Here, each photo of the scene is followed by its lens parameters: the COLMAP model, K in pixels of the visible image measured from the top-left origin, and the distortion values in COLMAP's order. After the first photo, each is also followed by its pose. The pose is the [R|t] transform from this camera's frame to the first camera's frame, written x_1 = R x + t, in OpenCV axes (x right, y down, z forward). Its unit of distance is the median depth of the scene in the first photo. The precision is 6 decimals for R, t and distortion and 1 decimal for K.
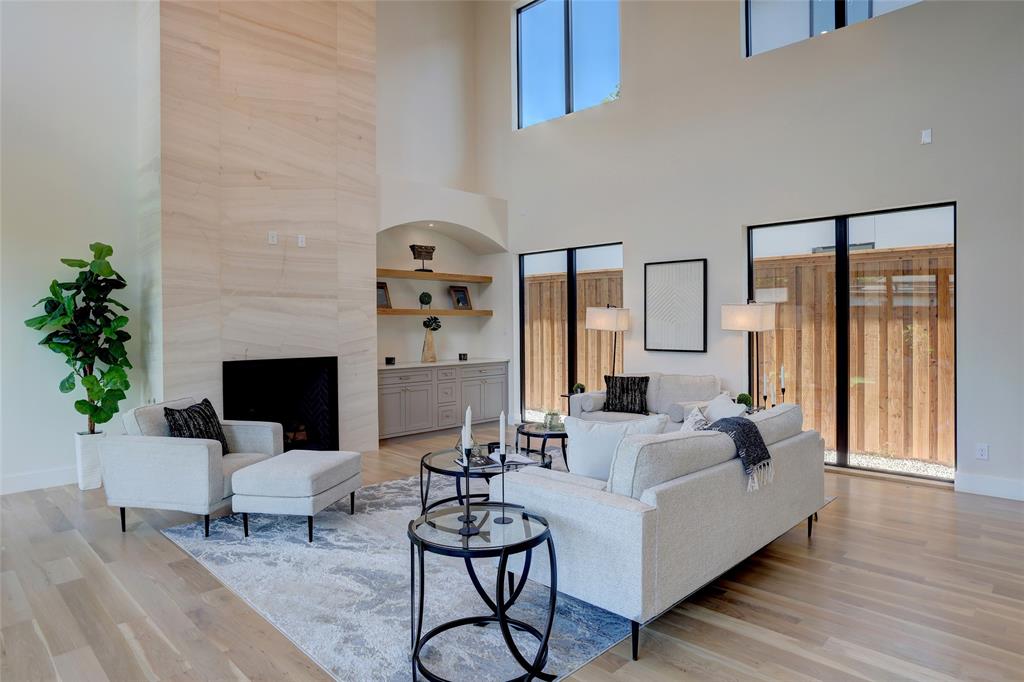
lens RADIAL K [[585.3, 0, 496.8], [0, 585.3, 339.3], [0, 0, 1]] dist [-0.046968, 0.010656]
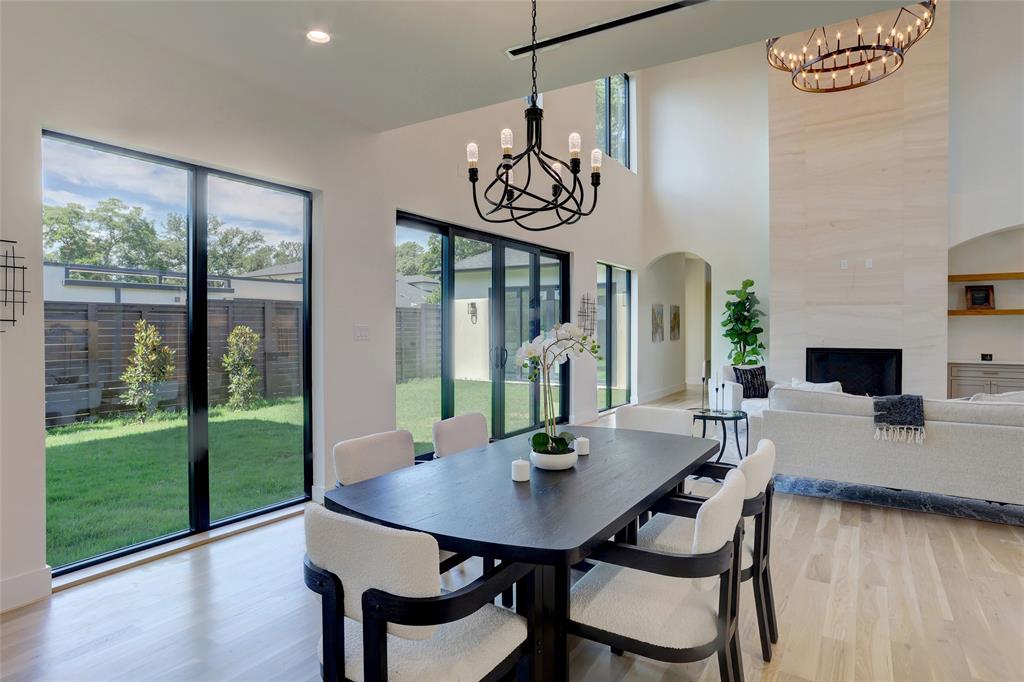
lens RADIAL K [[585.3, 0, 519.7], [0, 585.3, 334.3], [0, 0, 1]] dist [-0.046968, 0.010656]
pose [[0.227810, 0.014571, -0.973597, 0.826656], [-0.021509, 0.999719, 0.009929, 0.002117], [0.973468, 0.018679, 0.228060, -0.111203]]
